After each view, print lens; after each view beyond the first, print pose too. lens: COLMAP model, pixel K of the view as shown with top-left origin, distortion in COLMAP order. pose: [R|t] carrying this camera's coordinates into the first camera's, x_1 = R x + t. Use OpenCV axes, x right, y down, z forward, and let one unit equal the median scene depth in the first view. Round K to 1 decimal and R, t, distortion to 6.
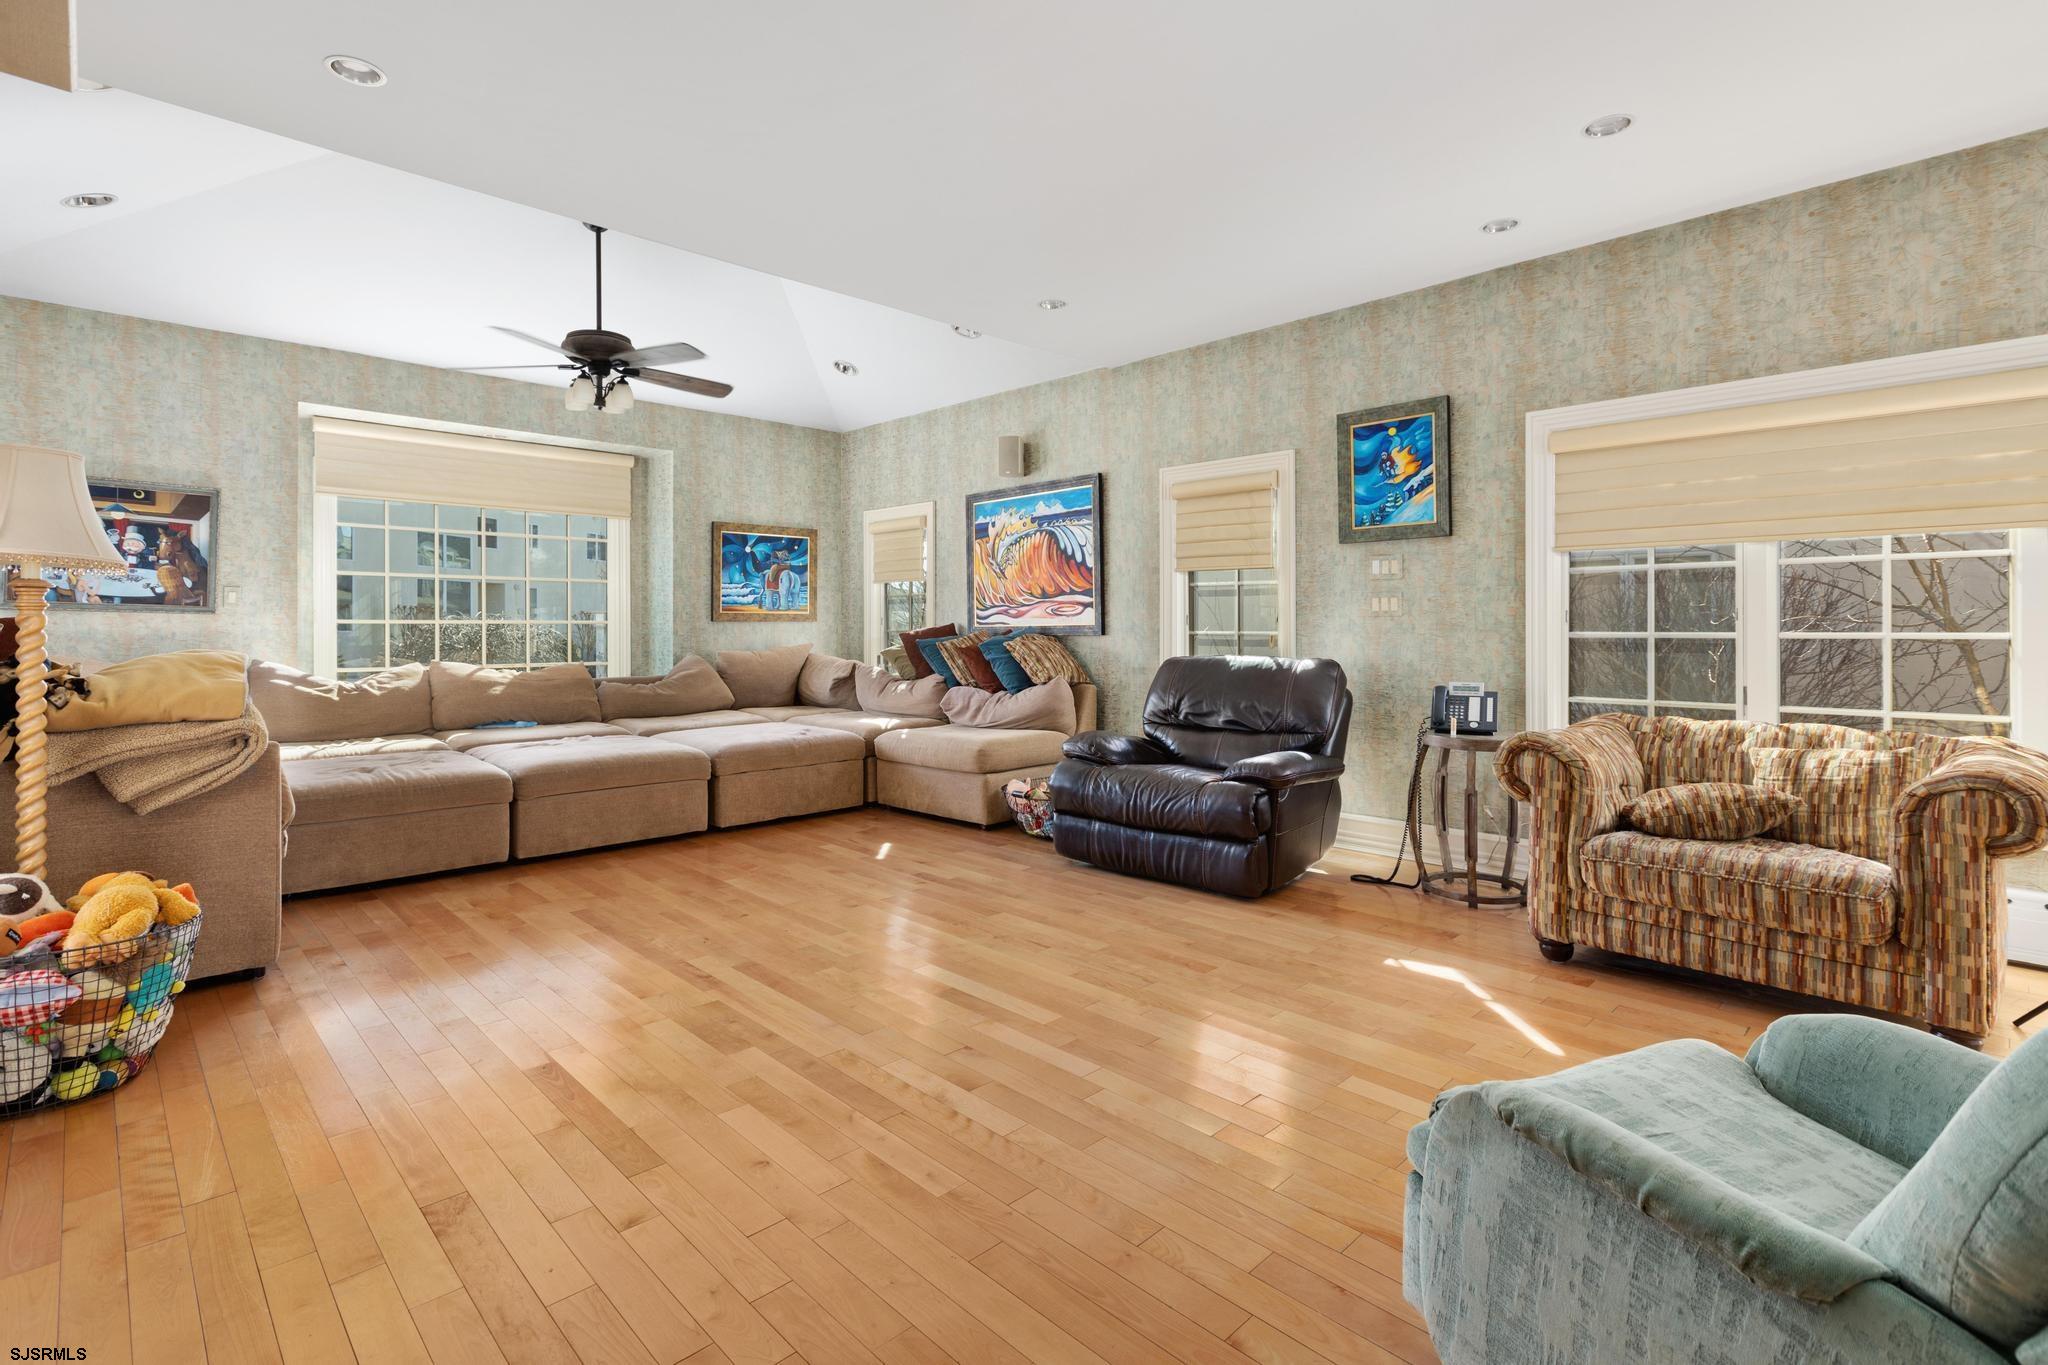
lens RADIAL K [[949.6, 0, 1044.6], [0, 949.6, 628.5], [0, 0, 1]] dist [0.003840, -0.000265]
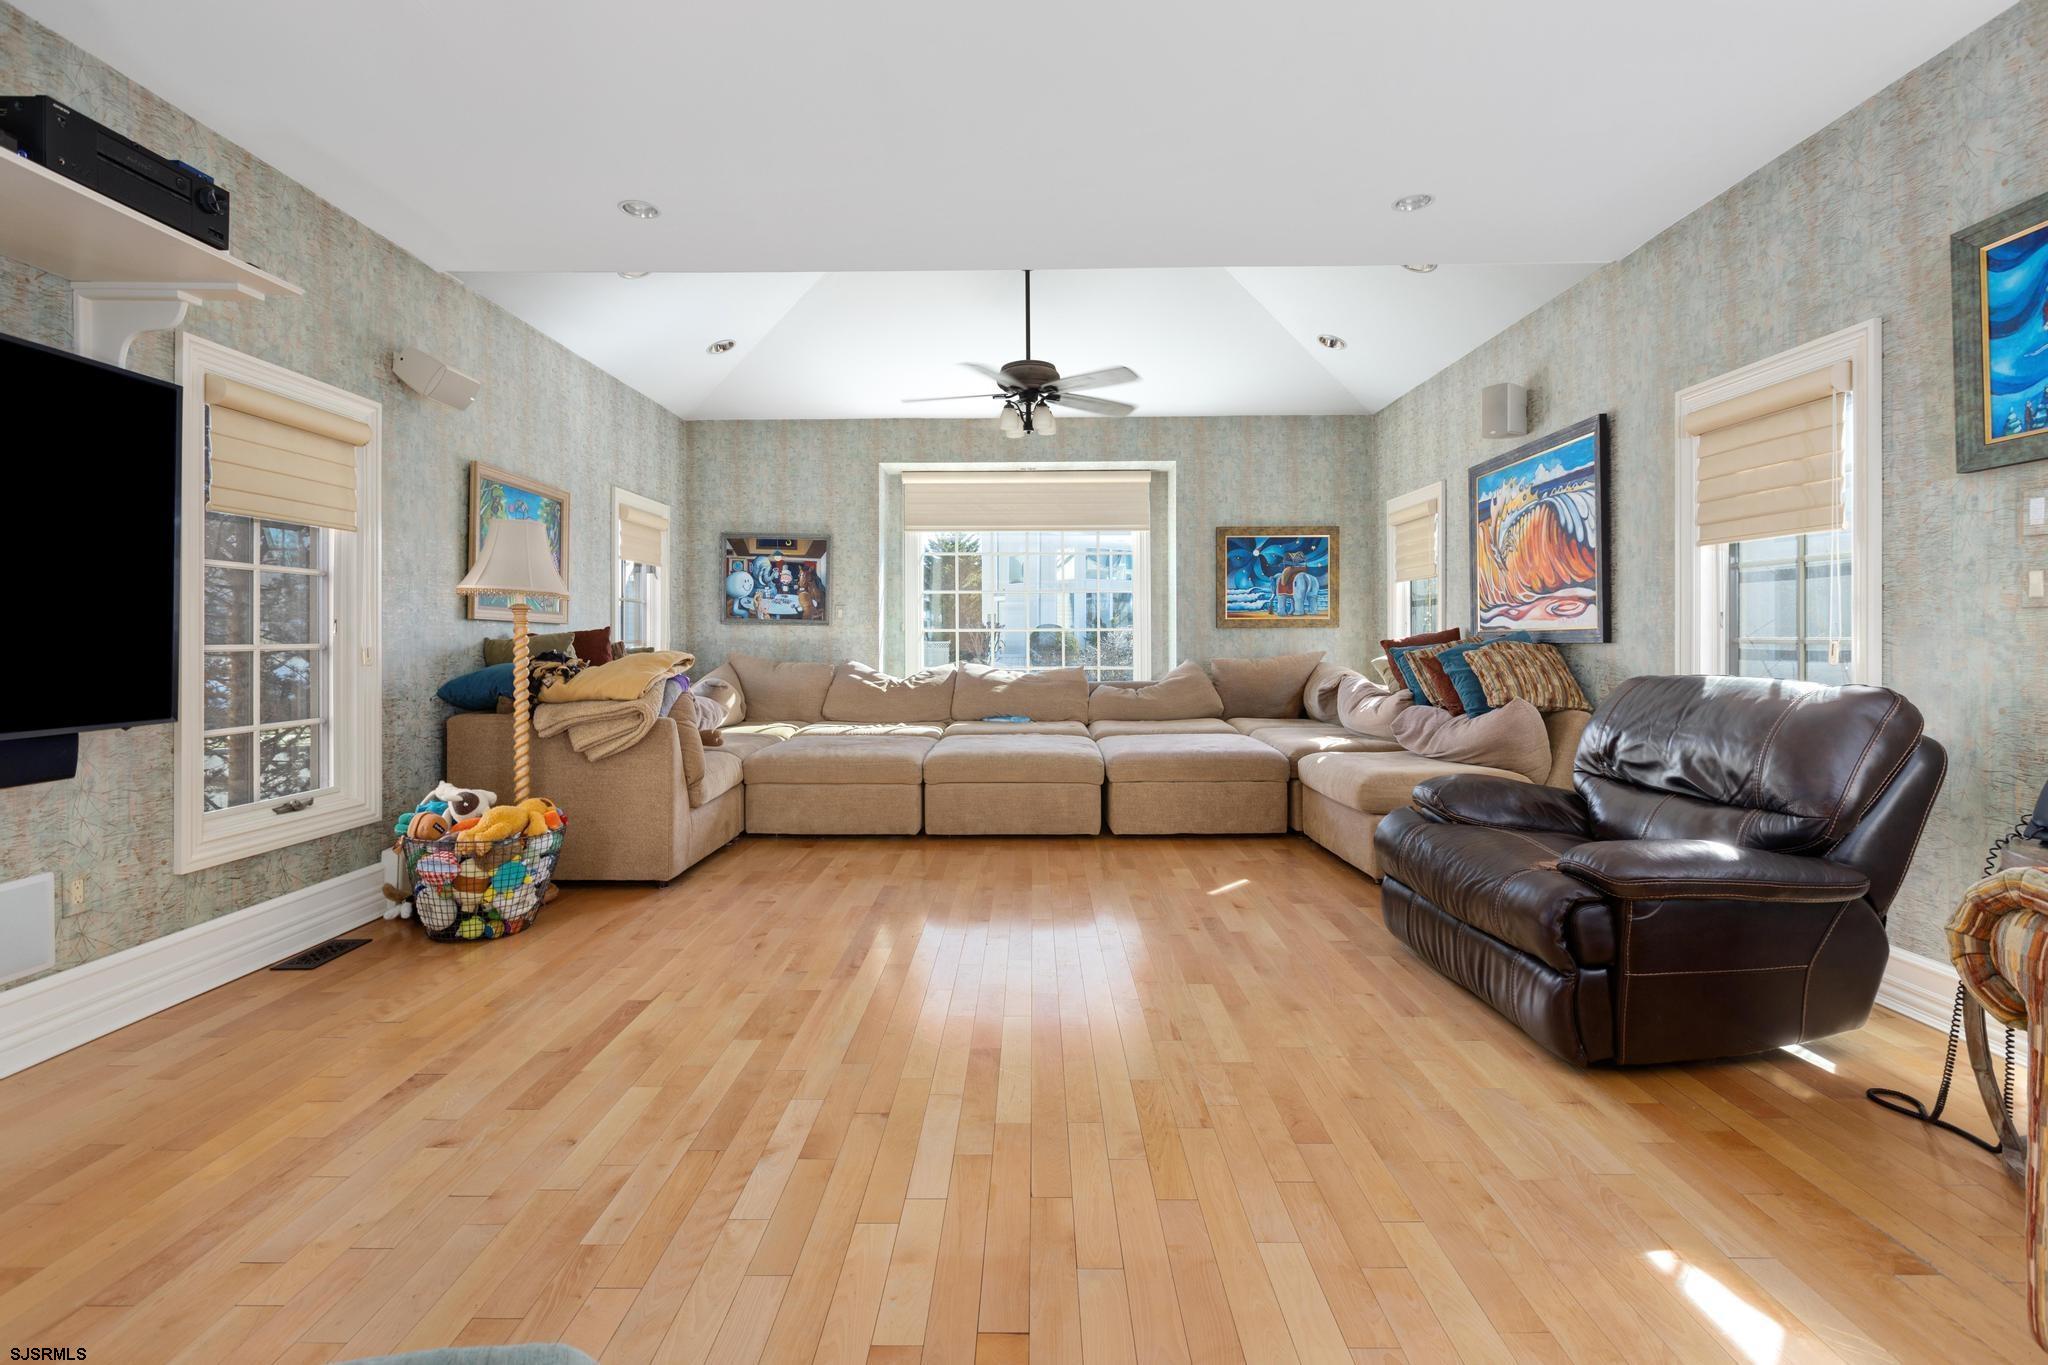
lens RADIAL K [[949.6, 0, 1031.2], [0, 949.6, 640.0], [0, 0, 1]] dist [0.003840, -0.000265]
pose [[0.708314, 0.000311, -0.705897, 0.301043], [0.001954, 0.999995, 0.002401, 0.002820], [0.705895, -0.003080, 0.708310, 0.231301]]
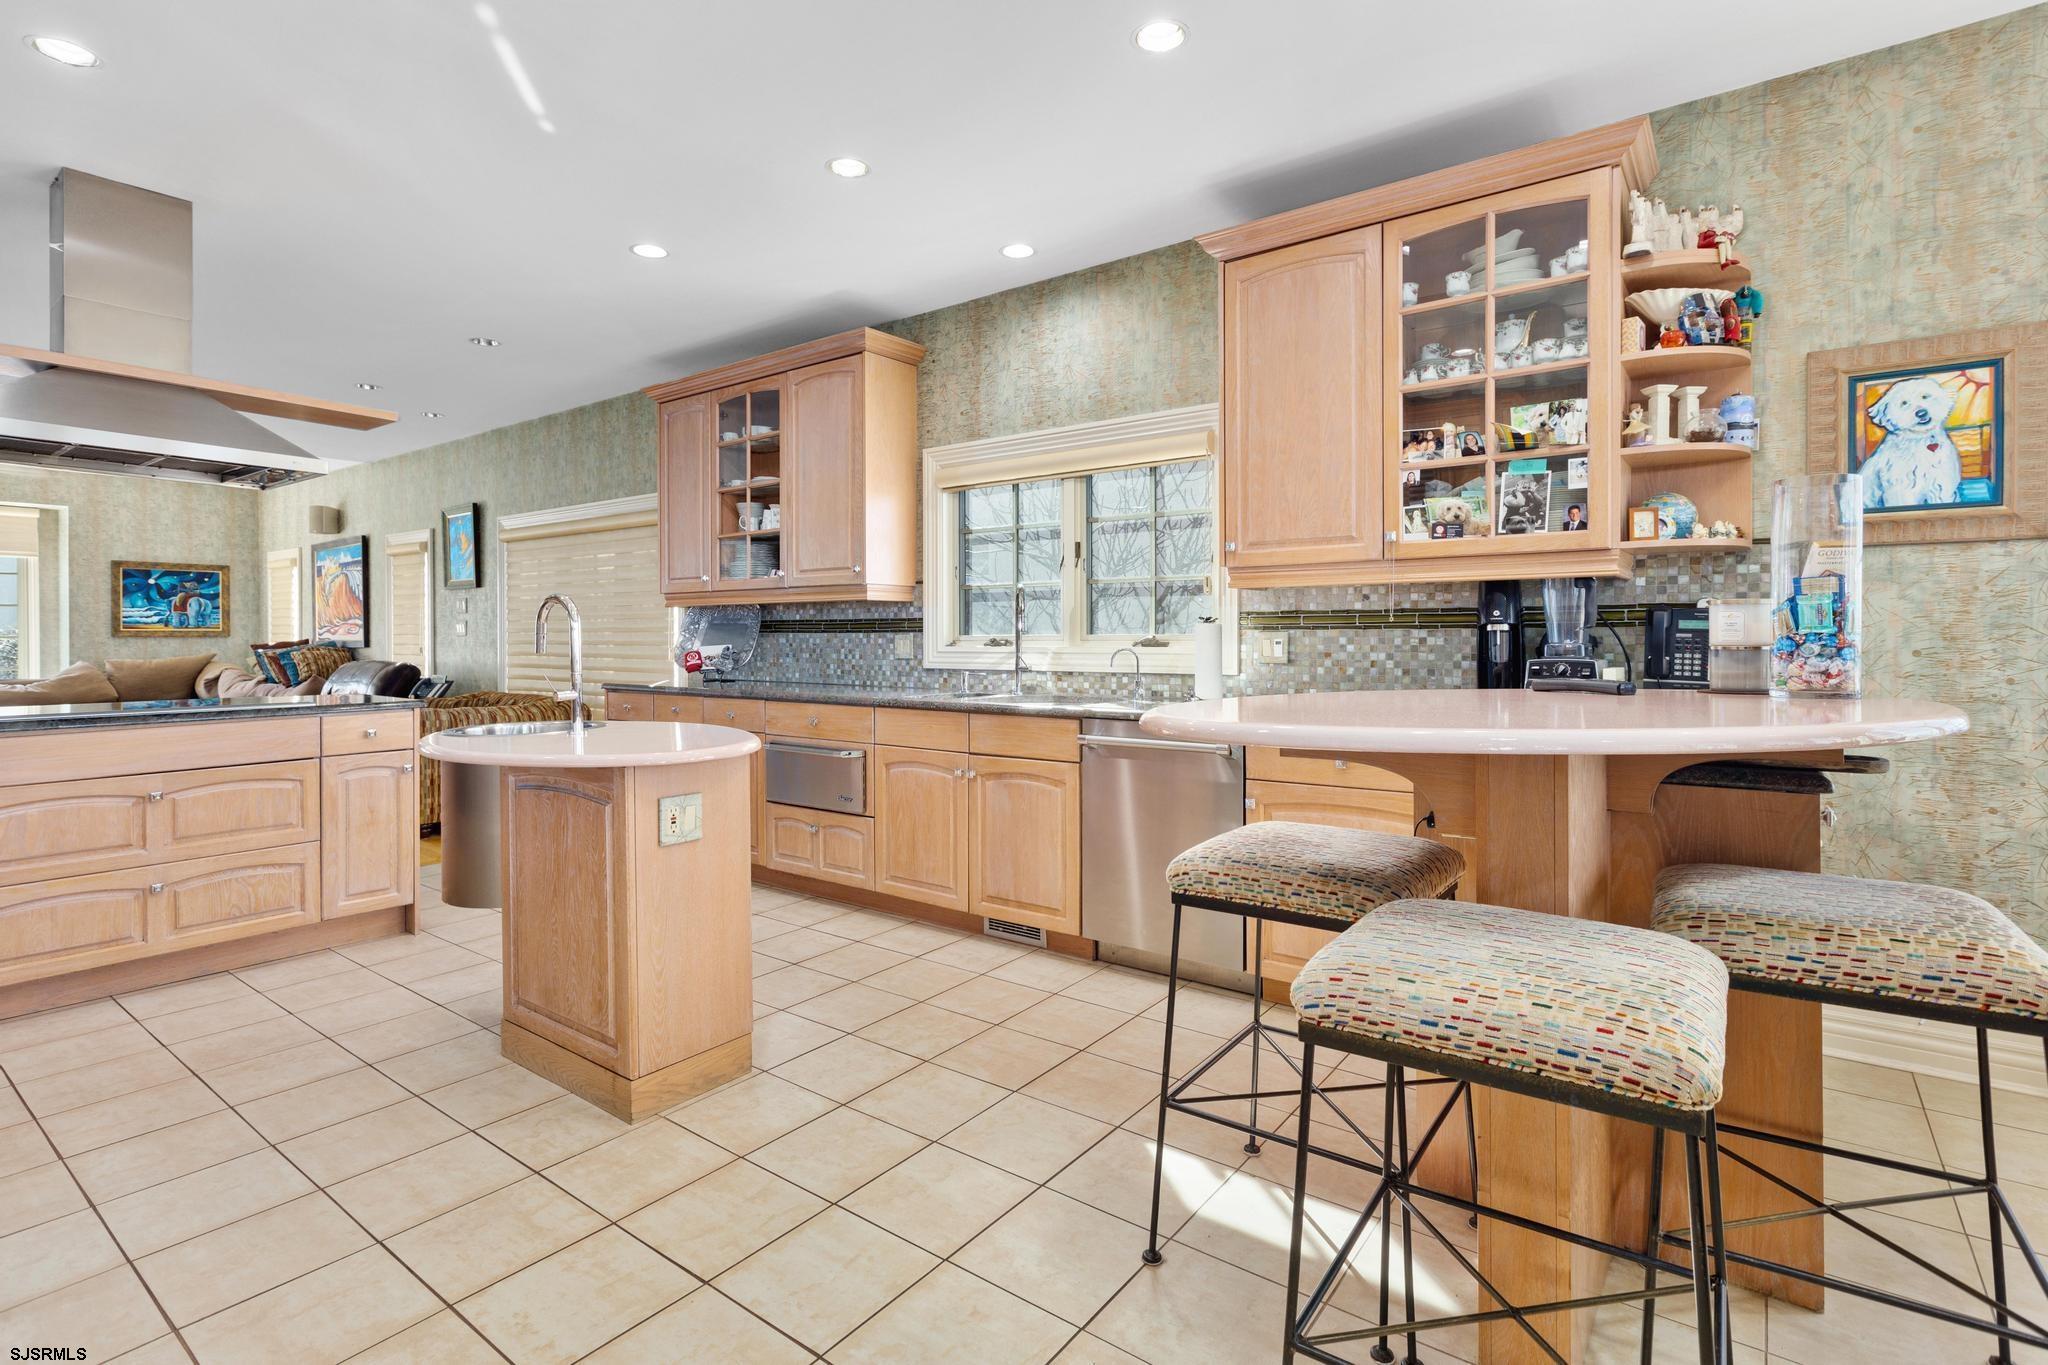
lens RADIAL K [[949.6, 0, 1016.8], [0, 949.6, 644.5], [0, 0, 1]] dist [0.003840, -0.000265]
pose [[0.987895, -0.000382, 0.155126, 0.955672], [-0.000074, 0.999996, 0.002933, -0.001857], [-0.155127, -0.002909, 0.987890, -0.684533]]
